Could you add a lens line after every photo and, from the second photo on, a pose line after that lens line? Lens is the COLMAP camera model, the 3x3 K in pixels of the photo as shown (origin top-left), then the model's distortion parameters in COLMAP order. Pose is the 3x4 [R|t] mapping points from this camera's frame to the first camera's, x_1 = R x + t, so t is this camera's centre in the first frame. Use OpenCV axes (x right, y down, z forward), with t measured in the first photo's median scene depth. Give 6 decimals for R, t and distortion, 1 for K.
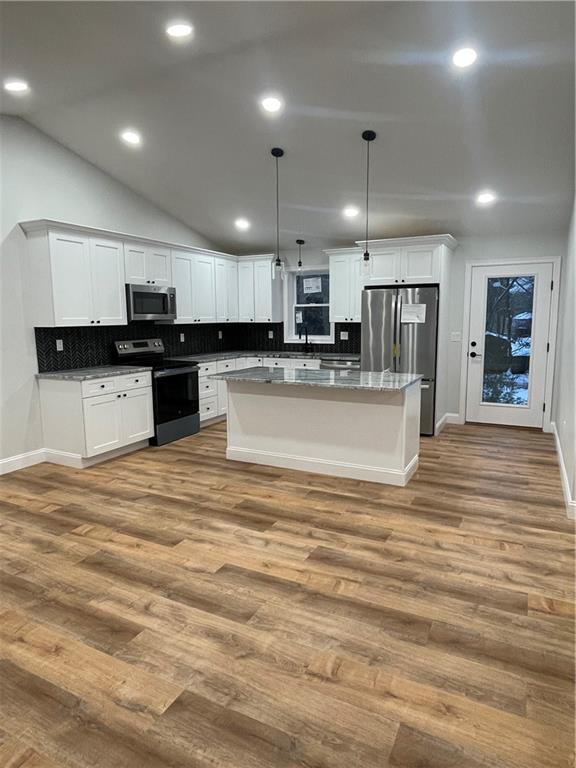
lens RADIAL K [[468.0, 0, 291.6], [0, 468.0, 384.2], [0, 0, 1]] dist [0.016127, -0.035968]
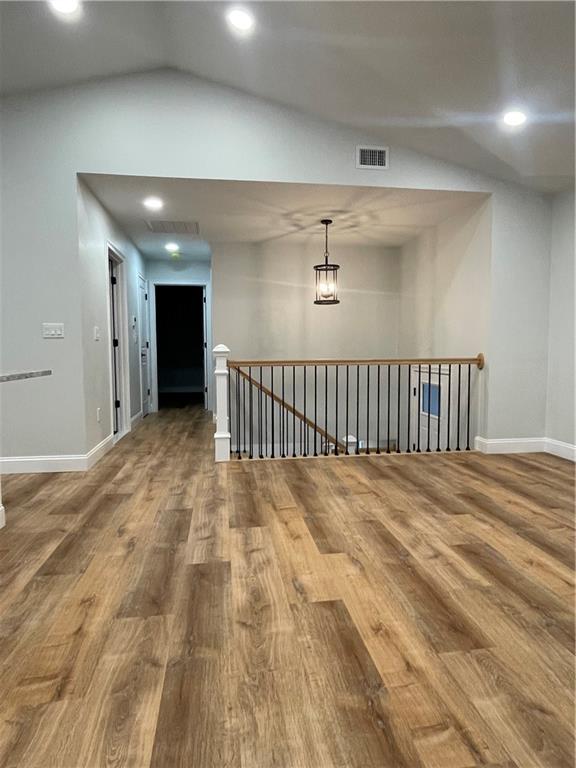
lens RADIAL K [[468.0, 0, 291.6], [0, 468.0, 384.2], [0, 0, 1]] dist [0.016127, -0.035968]
pose [[-0.577220, -0.051583, 0.814958, -0.663522], [0.126967, 0.980196, 0.151971, -0.036074], [-0.806658, 0.191194, -0.559239, 1.255875]]
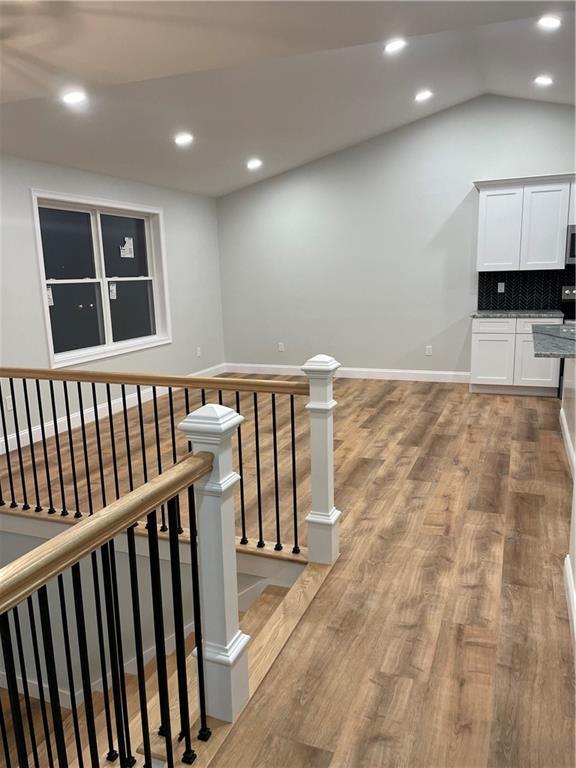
lens RADIAL K [[583.2, 0, 288.0], [0, 583.2, 384.0], [0, 0, 1]] dist [0.087676, -0.101609]
pose [[0.090588, 0.194622, -0.976686, 1.361541], [-0.119282, 0.975779, 0.183378, -0.083664], [0.988719, 0.099890, 0.111608, 0.529383]]
